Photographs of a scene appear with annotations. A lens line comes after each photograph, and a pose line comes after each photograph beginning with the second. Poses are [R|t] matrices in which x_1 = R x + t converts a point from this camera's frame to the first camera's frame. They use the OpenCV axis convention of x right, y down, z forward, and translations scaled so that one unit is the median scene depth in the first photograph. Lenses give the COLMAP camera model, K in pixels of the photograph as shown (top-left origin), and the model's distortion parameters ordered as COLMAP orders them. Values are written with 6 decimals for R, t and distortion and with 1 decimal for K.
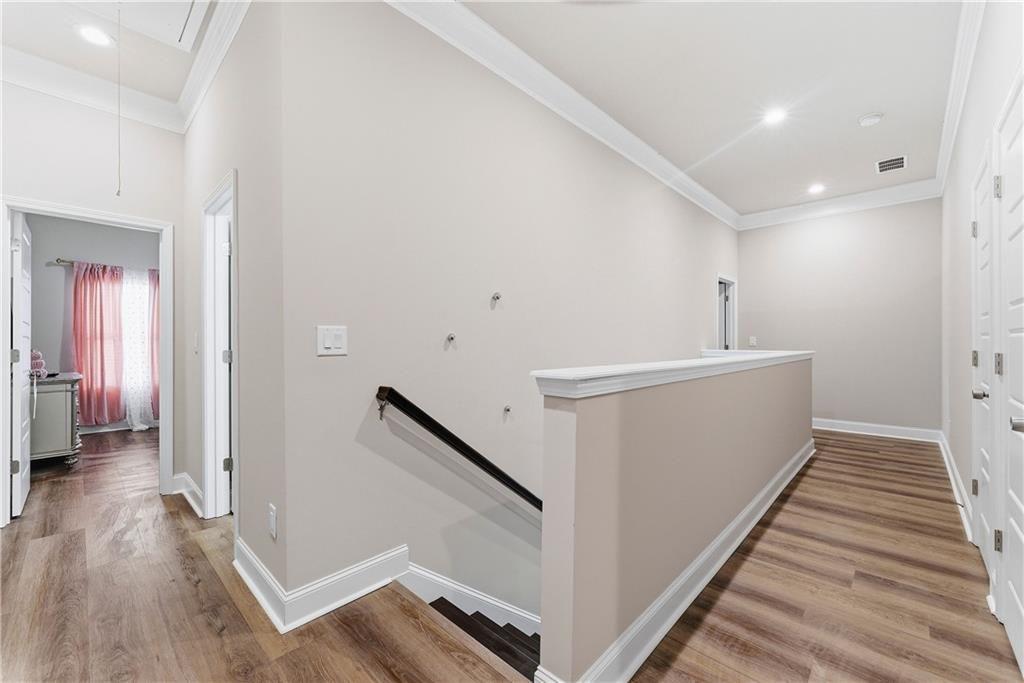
lens RADIAL K [[416.8, 0, 513.7], [0, 416.8, 343.6], [0, 0, 1]] dist [-0.002631, -0.000404]
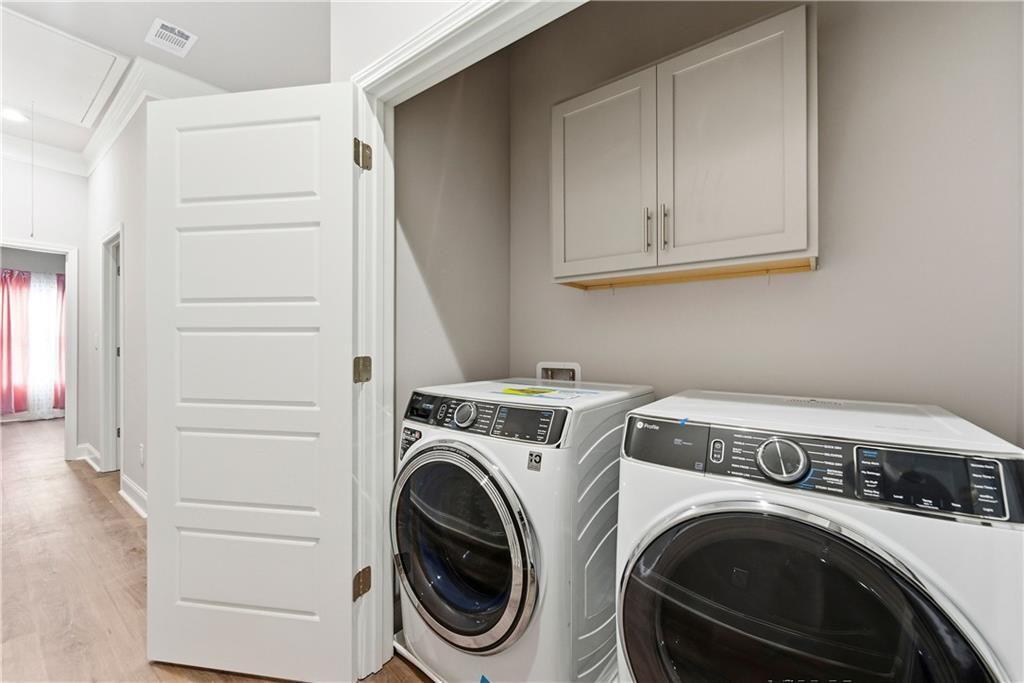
lens RADIAL K [[416.8, 0, 516.3], [0, 416.8, 339.7], [0, 0, 1]] dist [-0.002631, -0.000404]
pose [[0.993463, -0.000397, 0.114154, 0.372436], [0.000960, 0.999988, -0.004874, -0.001490], [-0.114151, 0.004951, 0.993451, -0.418845]]
